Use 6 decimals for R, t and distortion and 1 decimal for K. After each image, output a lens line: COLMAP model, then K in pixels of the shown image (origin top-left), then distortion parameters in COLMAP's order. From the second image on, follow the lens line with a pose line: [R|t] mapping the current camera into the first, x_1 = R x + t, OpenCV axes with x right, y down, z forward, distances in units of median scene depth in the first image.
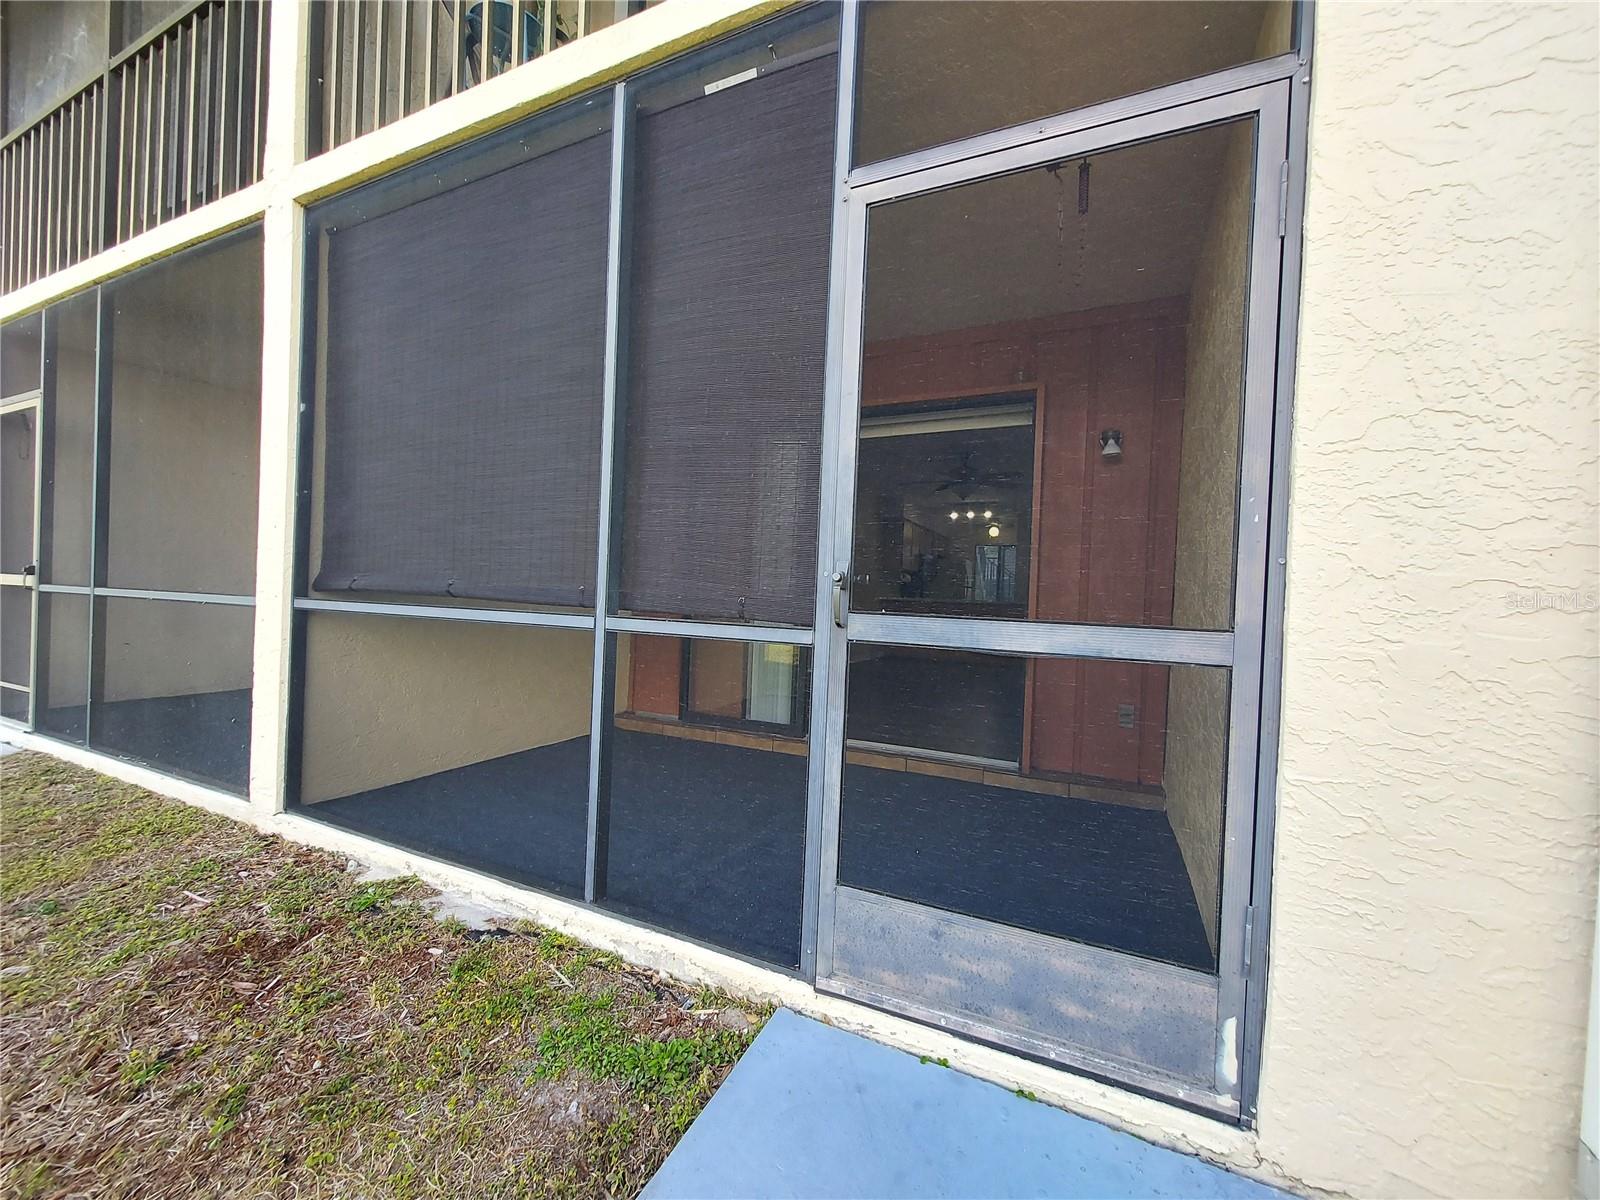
lens RADIAL K [[631.0, 0, 812.9], [0, 631.0, 601.6], [0, 0, 1]] dist [0.014268, -0.001837]
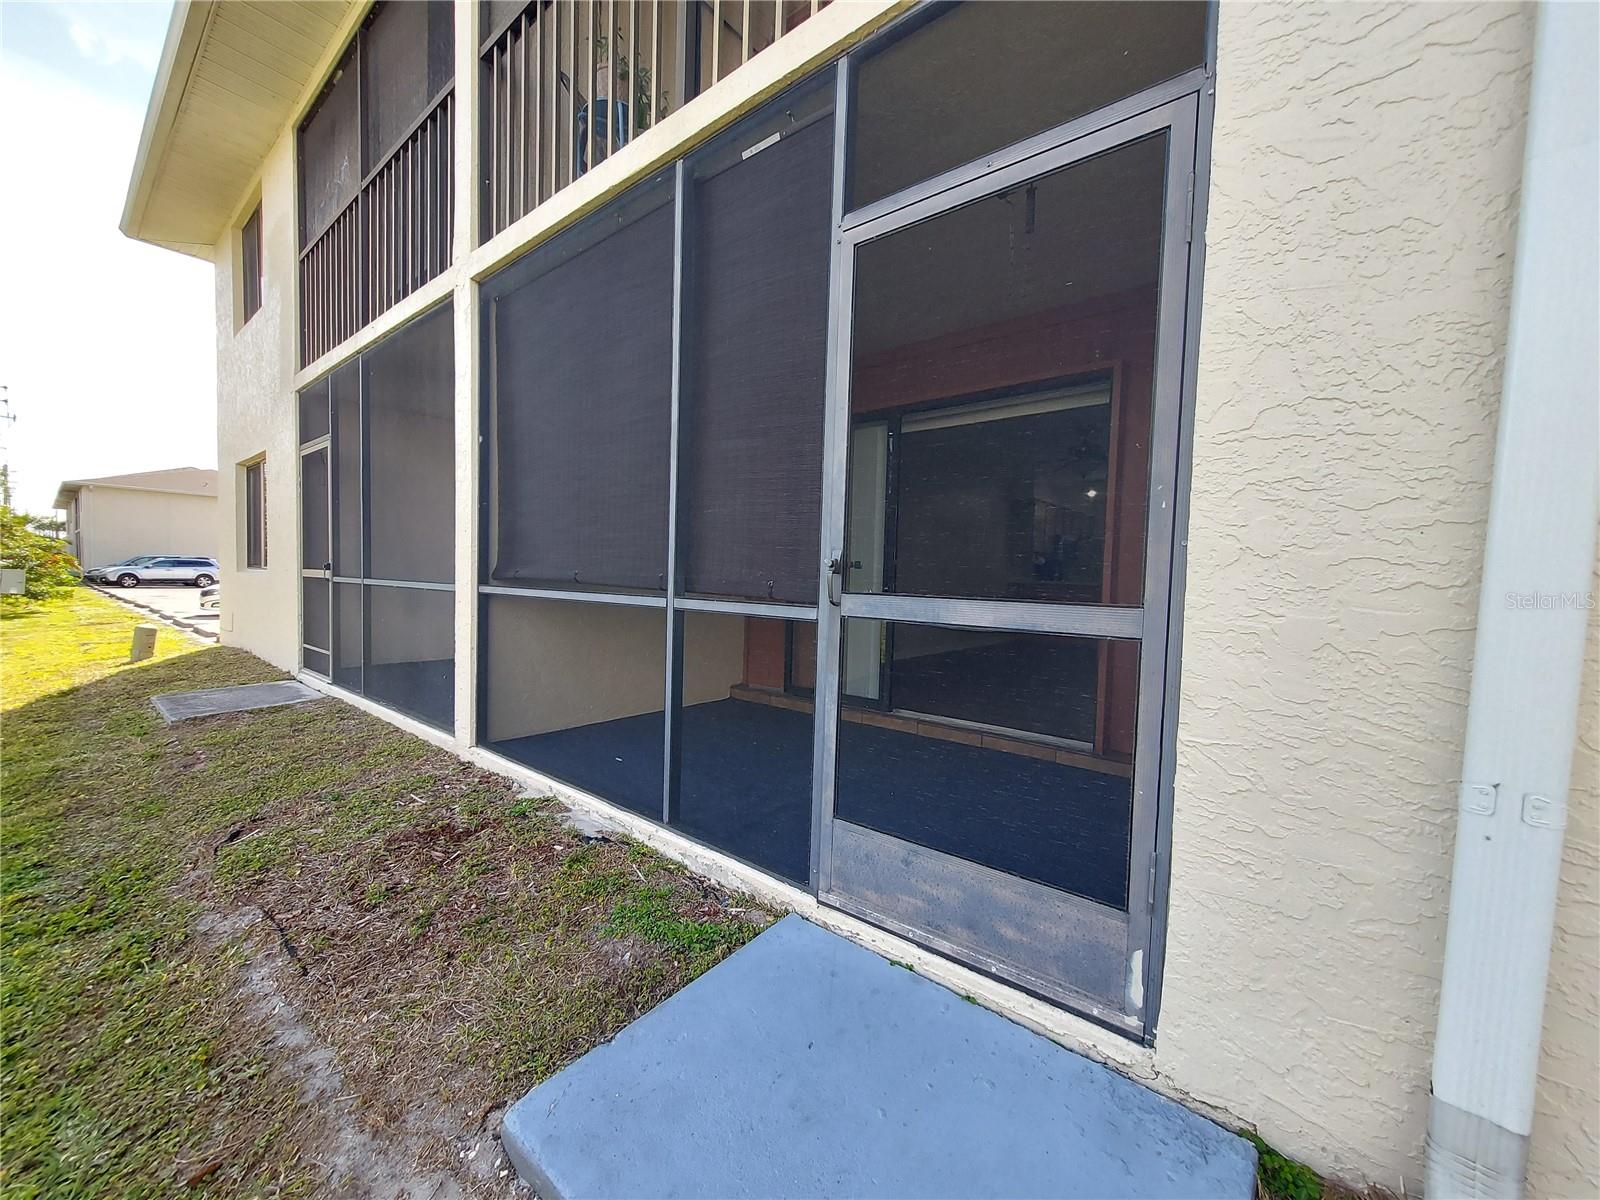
lens RADIAL K [[633.2, 0, 809.6], [0, 633.2, 603.2], [0, 0, 1]] dist [0.023922, -0.004251]
pose [[0.968237, -0.000669, -0.250034, 0.309735], [0.007311, 0.999645, 0.025638, 0.005476], [0.249928, -0.026652, 0.967898, -0.185875]]
